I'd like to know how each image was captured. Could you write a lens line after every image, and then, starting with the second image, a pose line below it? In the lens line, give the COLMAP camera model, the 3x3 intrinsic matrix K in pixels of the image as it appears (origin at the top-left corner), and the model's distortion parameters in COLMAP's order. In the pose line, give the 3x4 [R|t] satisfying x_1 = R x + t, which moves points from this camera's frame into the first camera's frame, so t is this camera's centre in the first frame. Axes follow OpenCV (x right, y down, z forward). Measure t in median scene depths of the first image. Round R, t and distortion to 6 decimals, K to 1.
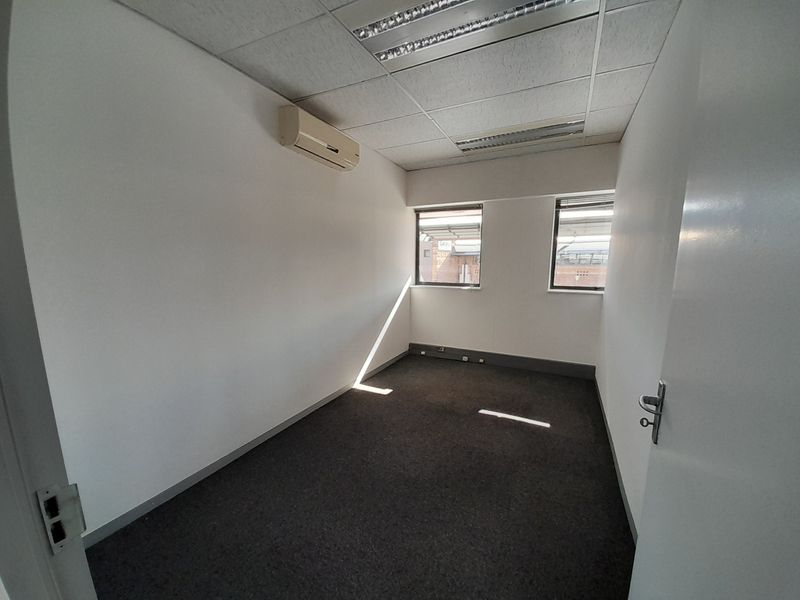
lens RADIAL K [[320.9, 0, 400.0], [0, 320.9, 300.0], [0, 0, 1]] dist [0.032998, -0.000142]
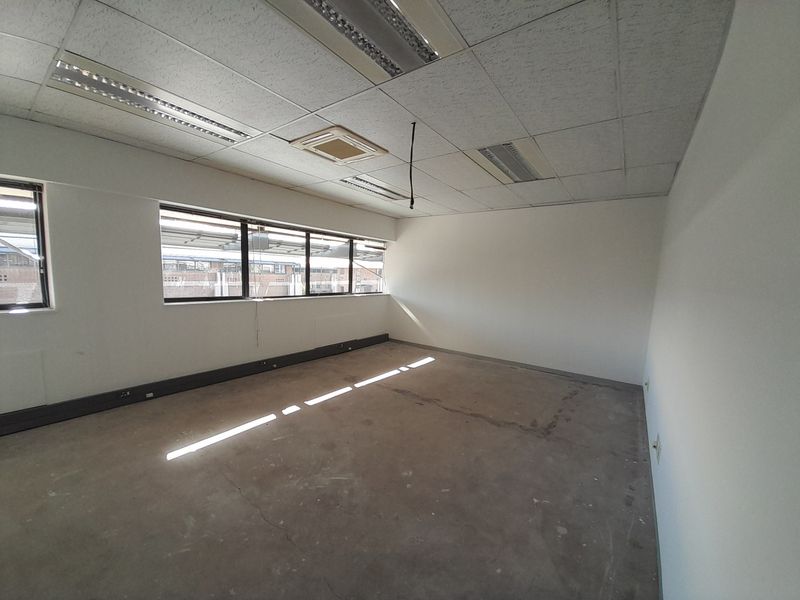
lens RADIAL K [[318.3, 0, 402.5], [0, 318.3, 309.0], [0, 0, 1]] dist [0.025141, -0.019912]
pose [[0.174224, -0.097877, 0.979830, -0.243258], [0.098020, 0.991830, 0.081647, -0.015341], [-0.979815, 0.081818, 0.182394, 0.120431]]
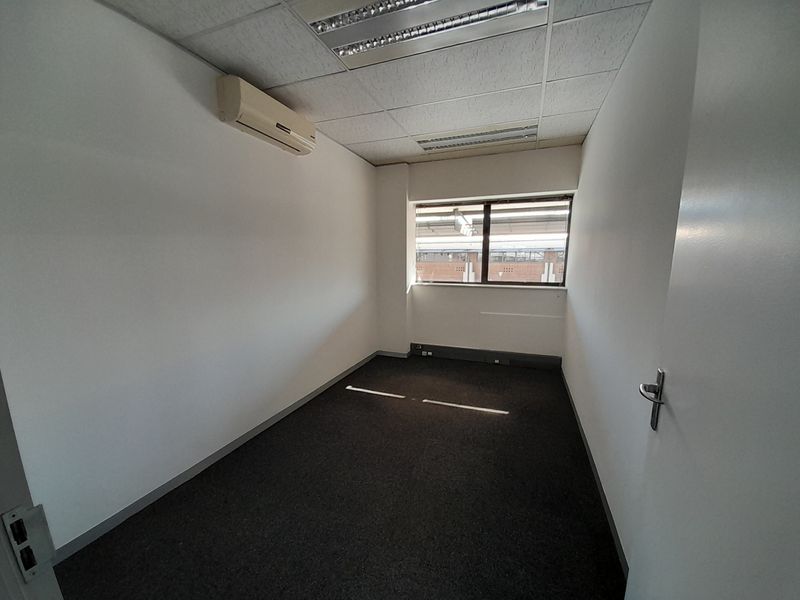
lens RADIAL K [[317.8, 0, 395.6], [0, 317.8, 308.0], [0, 0, 1]] dist [-0.000803, -0.000085]
pose [[0.994108, -0.029962, 0.104168, -0.072262], [0.026639, 0.999095, 0.033148, -0.005020], [-0.105067, -0.030178, 0.994007, 0.035945]]
